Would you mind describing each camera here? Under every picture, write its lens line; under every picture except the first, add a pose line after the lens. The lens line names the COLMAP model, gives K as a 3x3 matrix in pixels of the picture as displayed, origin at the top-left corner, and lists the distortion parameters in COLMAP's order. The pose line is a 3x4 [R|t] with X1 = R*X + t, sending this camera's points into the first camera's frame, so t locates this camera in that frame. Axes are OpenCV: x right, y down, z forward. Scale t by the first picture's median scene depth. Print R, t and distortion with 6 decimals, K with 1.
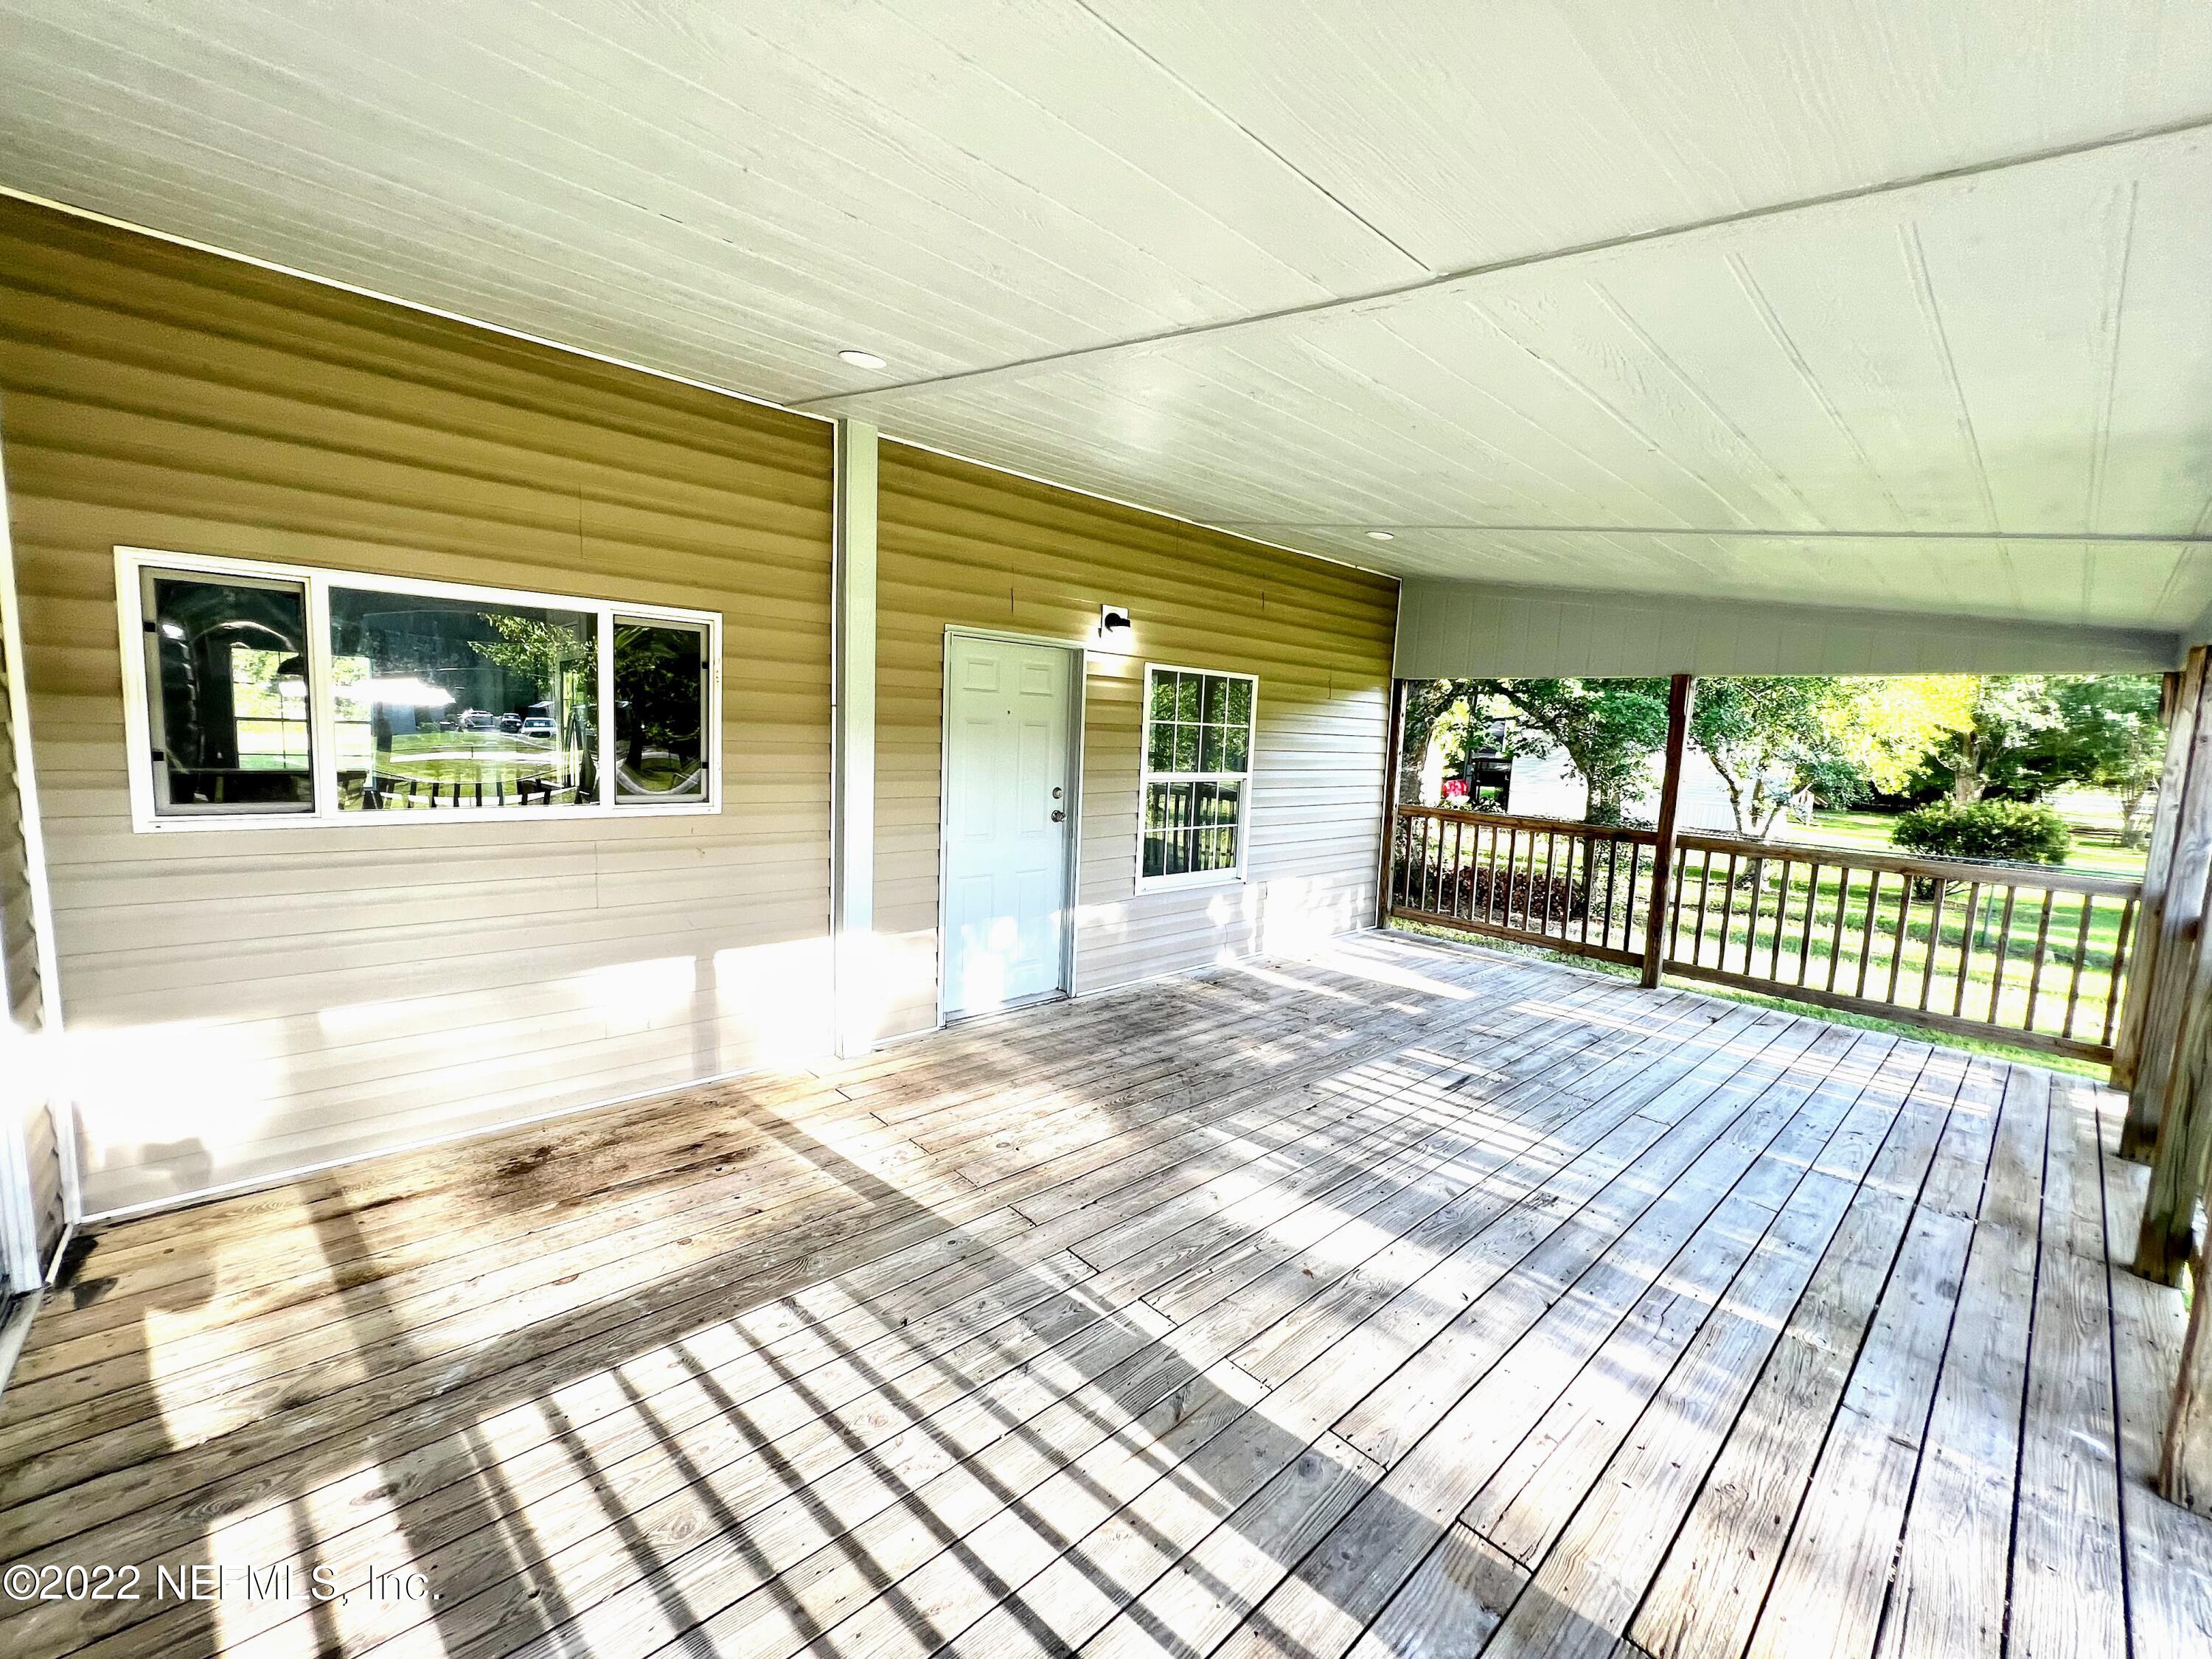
lens RADIAL K [[891.3, 0, 1102.8], [0, 891.3, 832.5], [0, 0, 1]] dist [-0.001771, -0.000275]
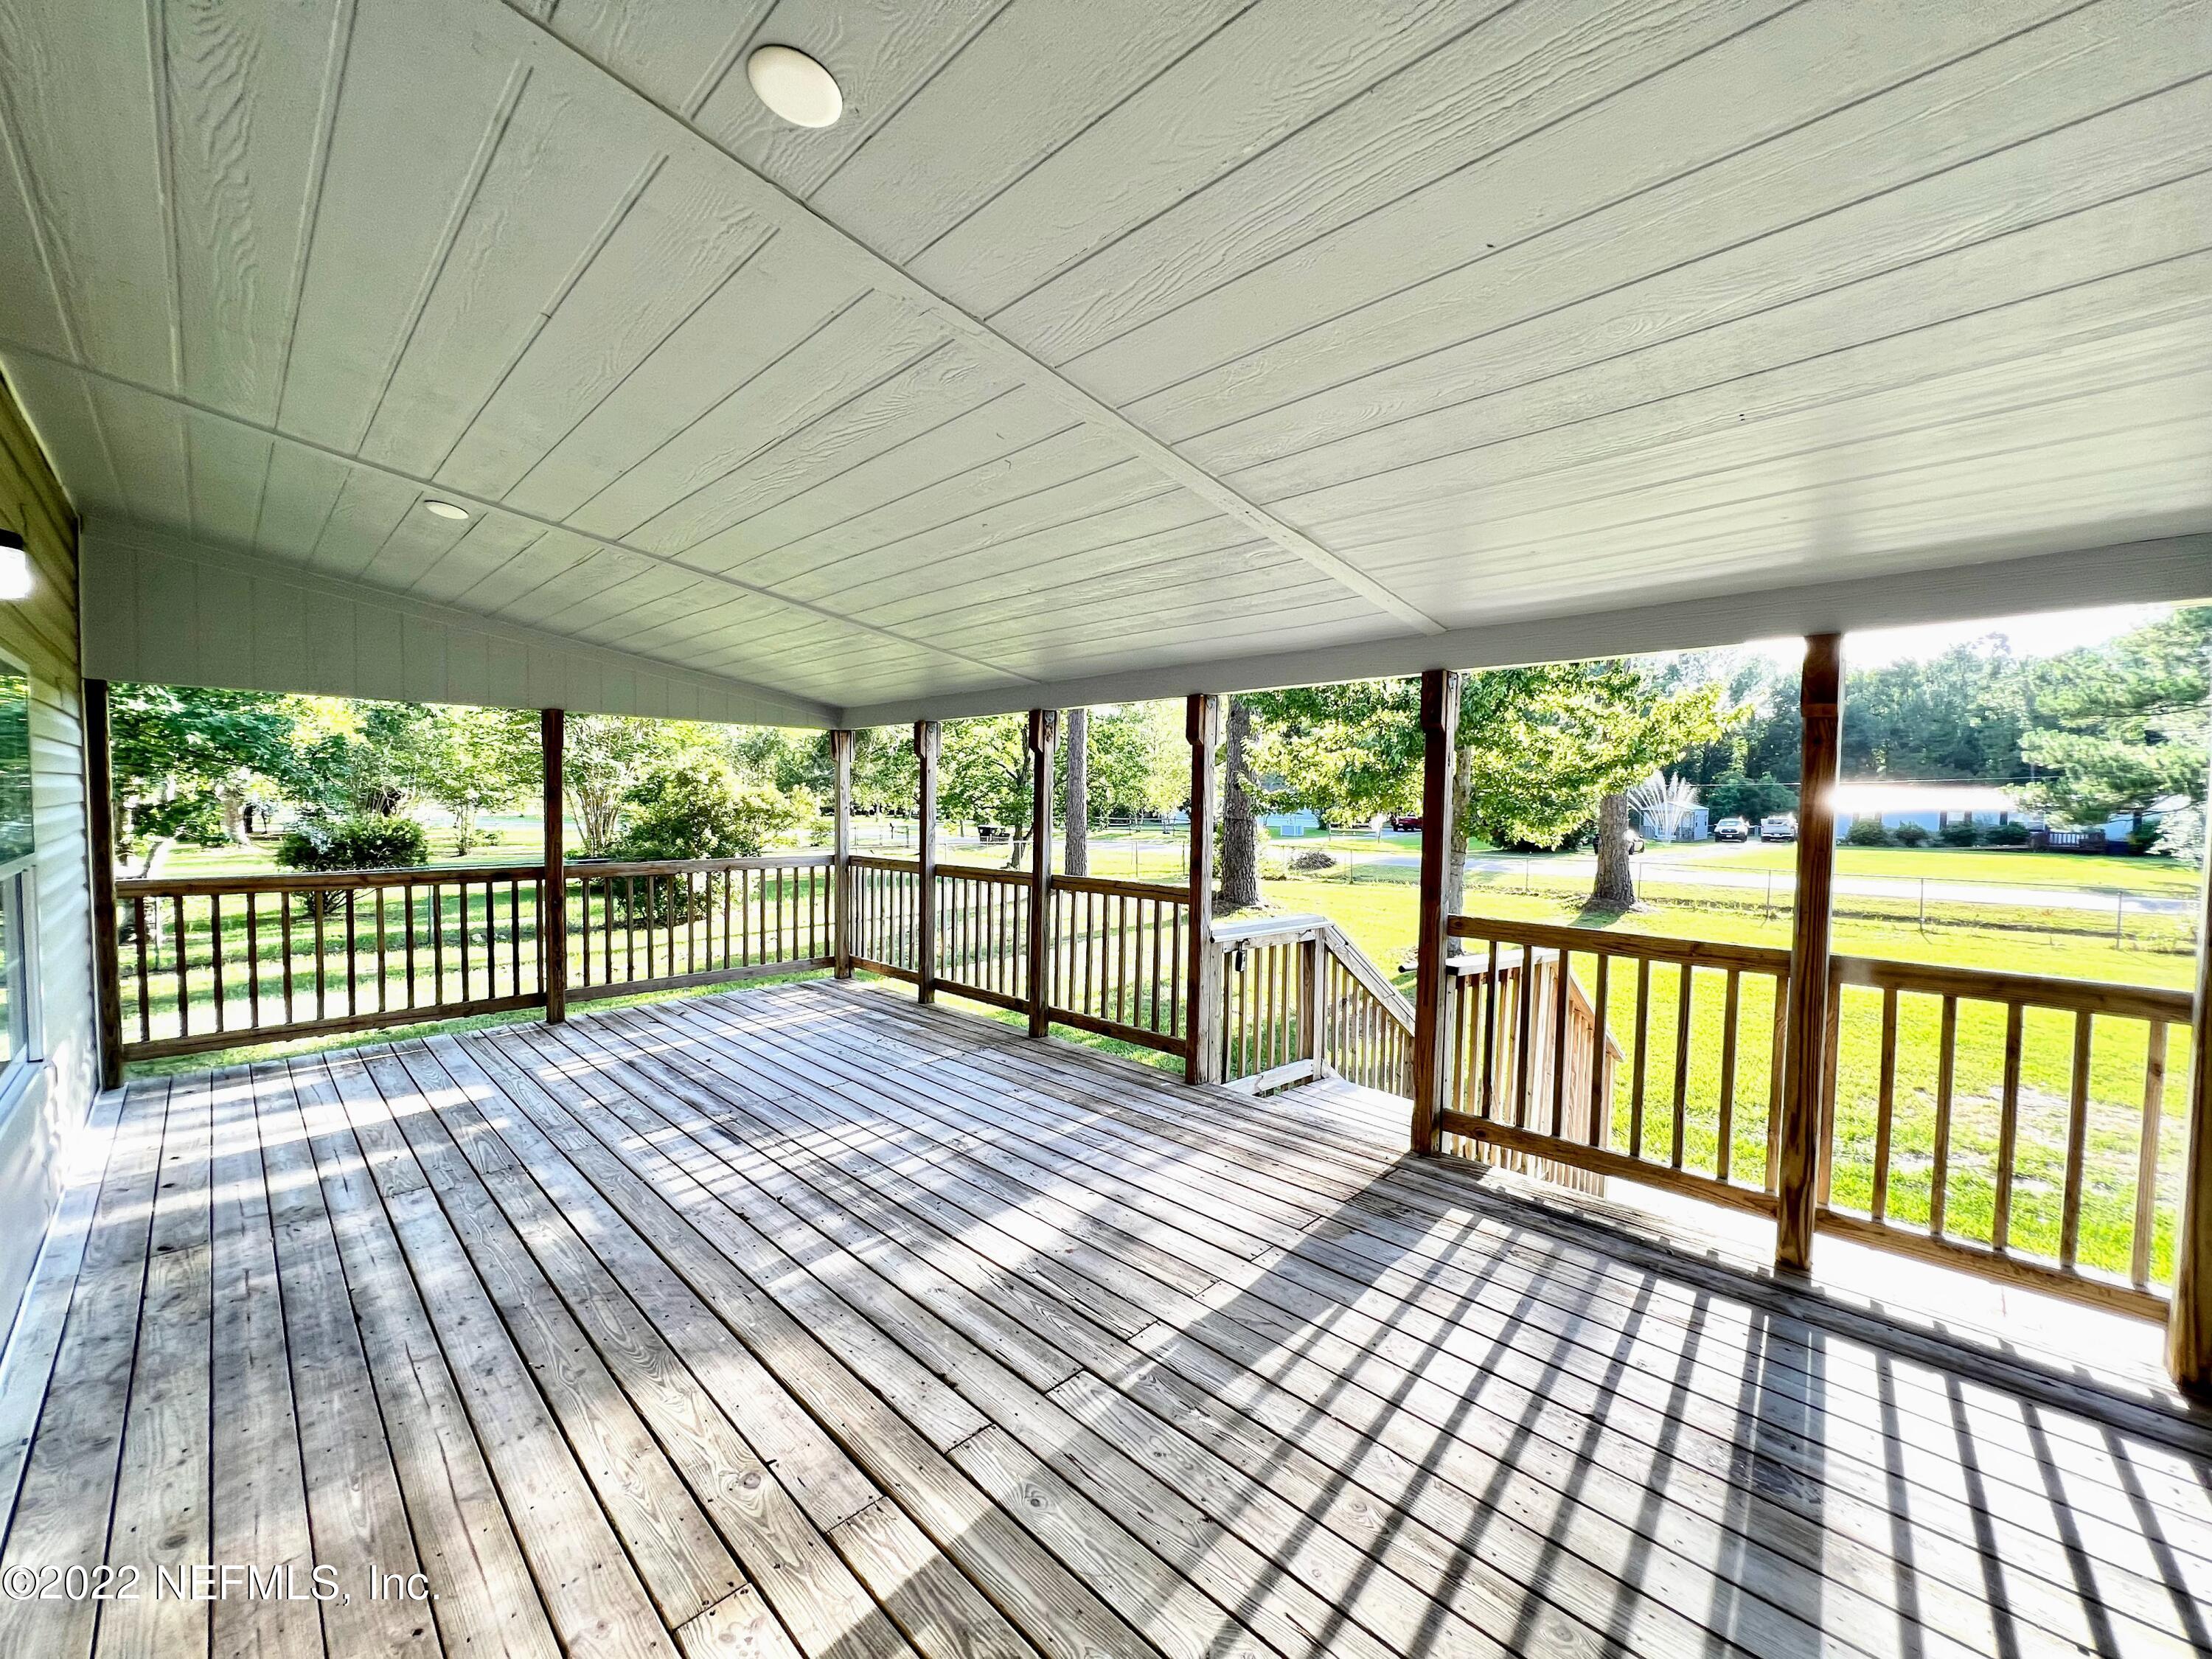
lens RADIAL K [[891.3, 0, 1102.8], [0, 891.3, 832.5], [0, 0, 1]] dist [-0.001771, -0.000275]
pose [[-0.046457, -0.089031, 0.994945, -0.550695], [0.104327, 0.990141, 0.093473, -0.092545], [-0.993457, 0.108142, -0.036710, 0.594871]]
